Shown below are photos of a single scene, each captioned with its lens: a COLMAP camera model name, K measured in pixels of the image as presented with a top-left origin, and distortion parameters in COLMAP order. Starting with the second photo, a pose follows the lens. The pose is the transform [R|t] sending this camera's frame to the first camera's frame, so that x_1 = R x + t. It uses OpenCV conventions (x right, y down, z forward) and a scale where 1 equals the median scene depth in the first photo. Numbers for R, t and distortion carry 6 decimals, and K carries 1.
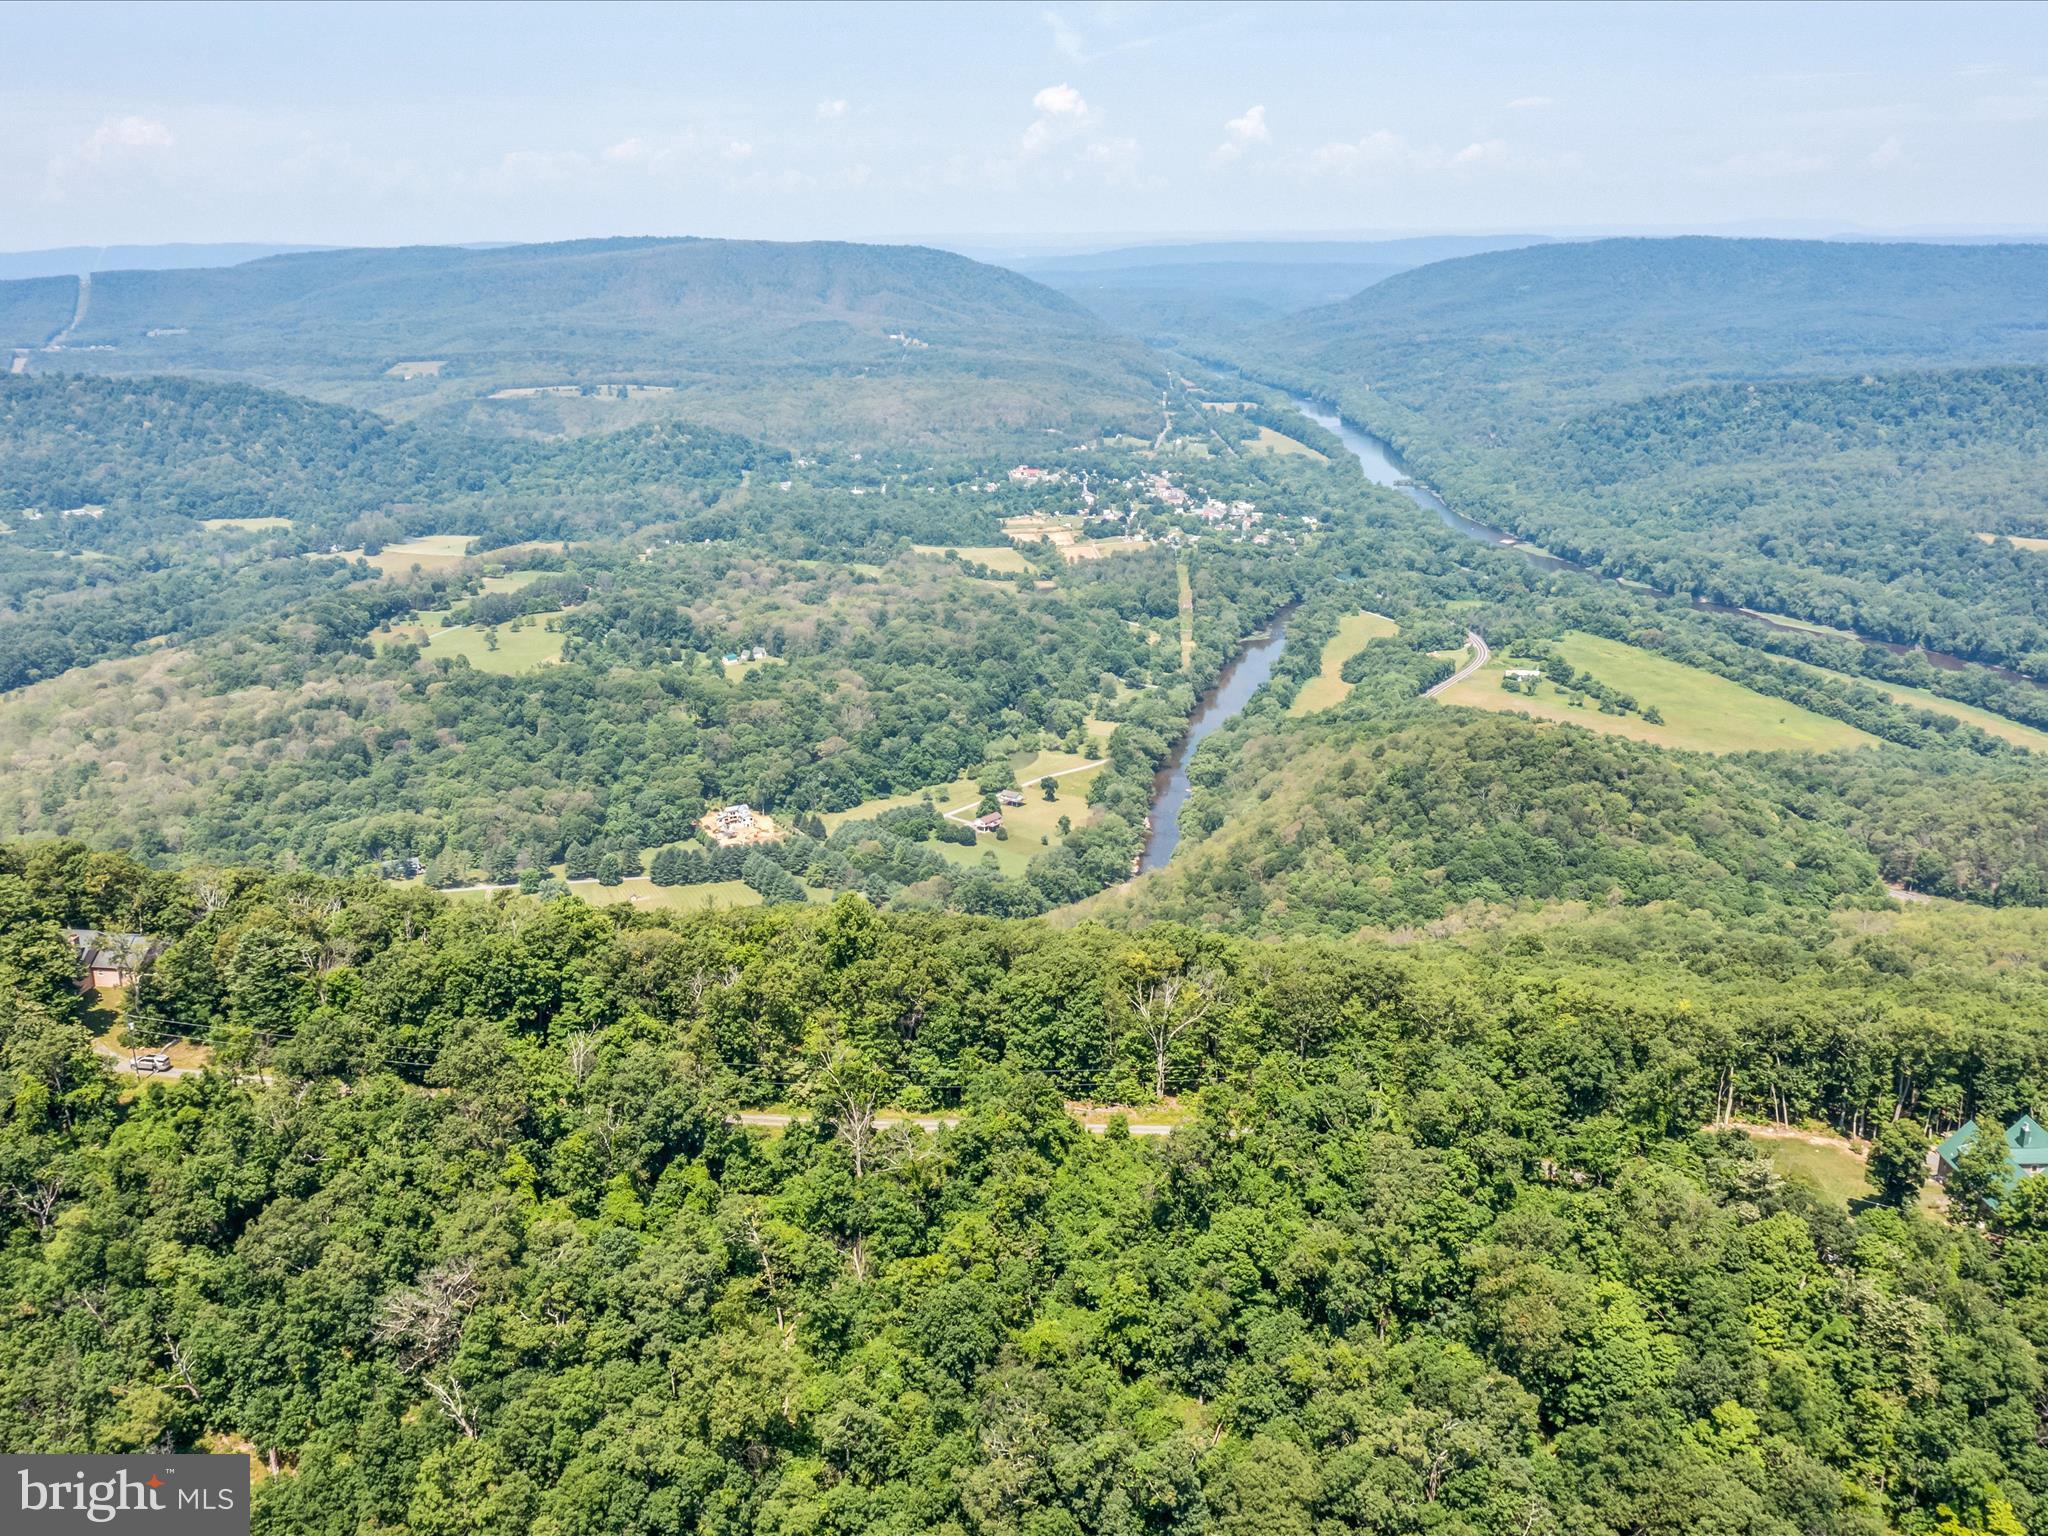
lens RADIAL K [[1840.0, 0, 1015.4], [0, 1840.0, 766.1], [0, 0, 1]] dist [-0.021939, 0.009744]
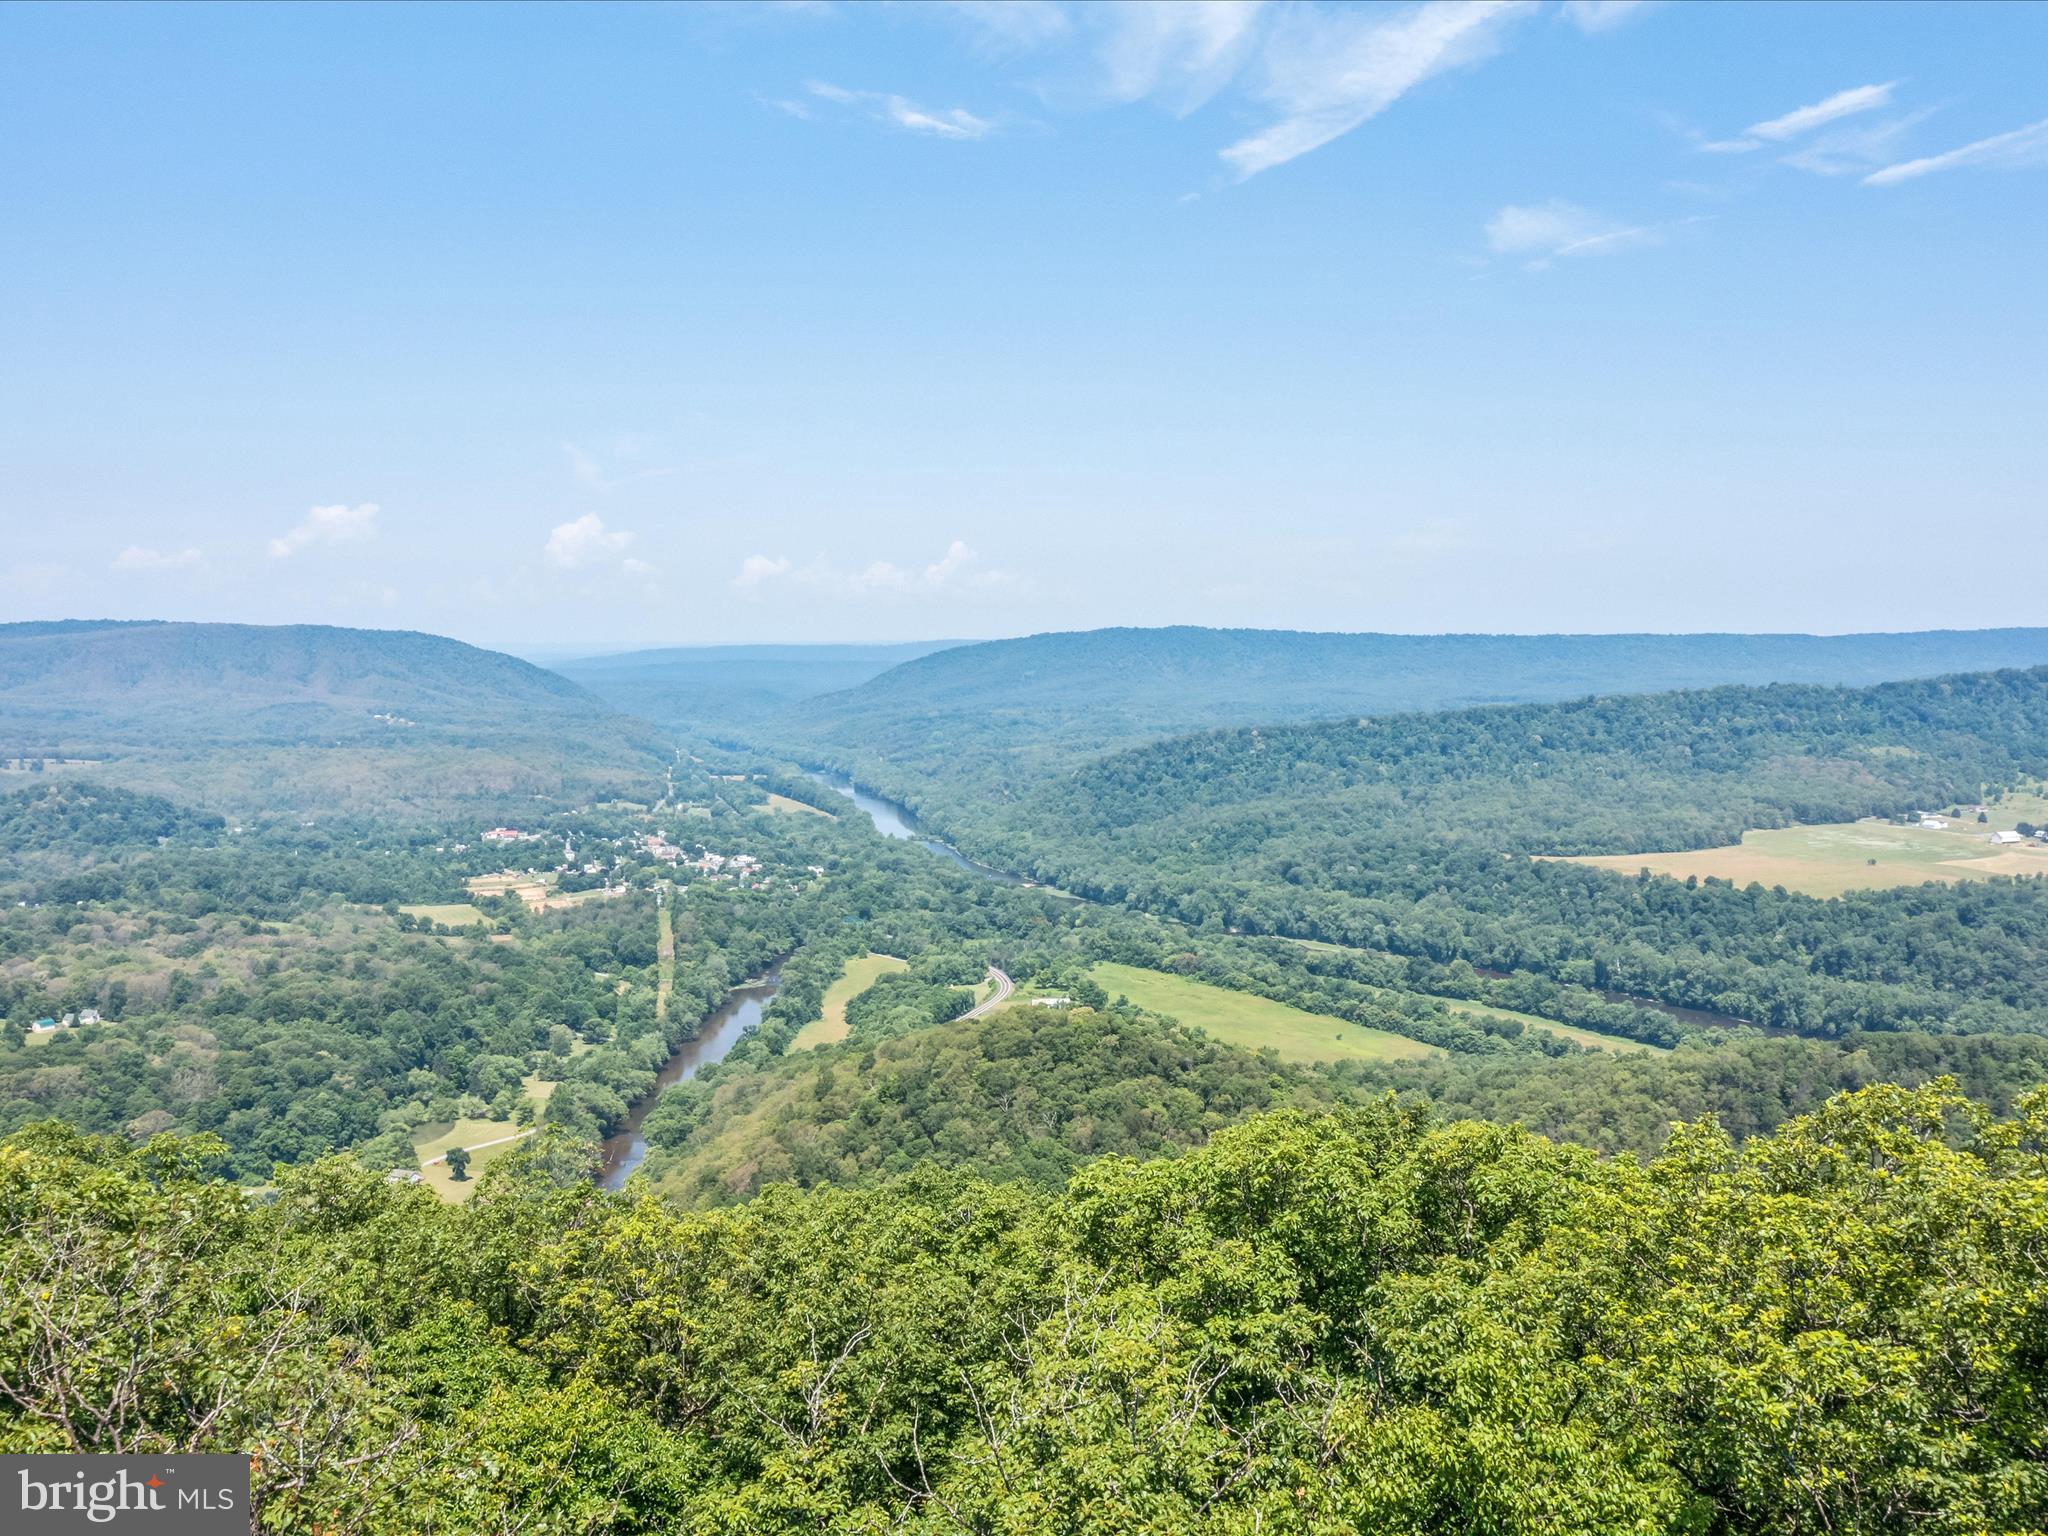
lens RADIAL K [[1840.0, 0, 1015.4], [0, 1840.0, 766.1], [0, 0, 1]] dist [-0.021939, 0.009744]
pose [[0.968013, -0.011482, 0.250635, 0.033576], [0.065587, 0.975797, -0.208612, 0.015848], [-0.242174, 0.218378, 0.945337, 0.122688]]
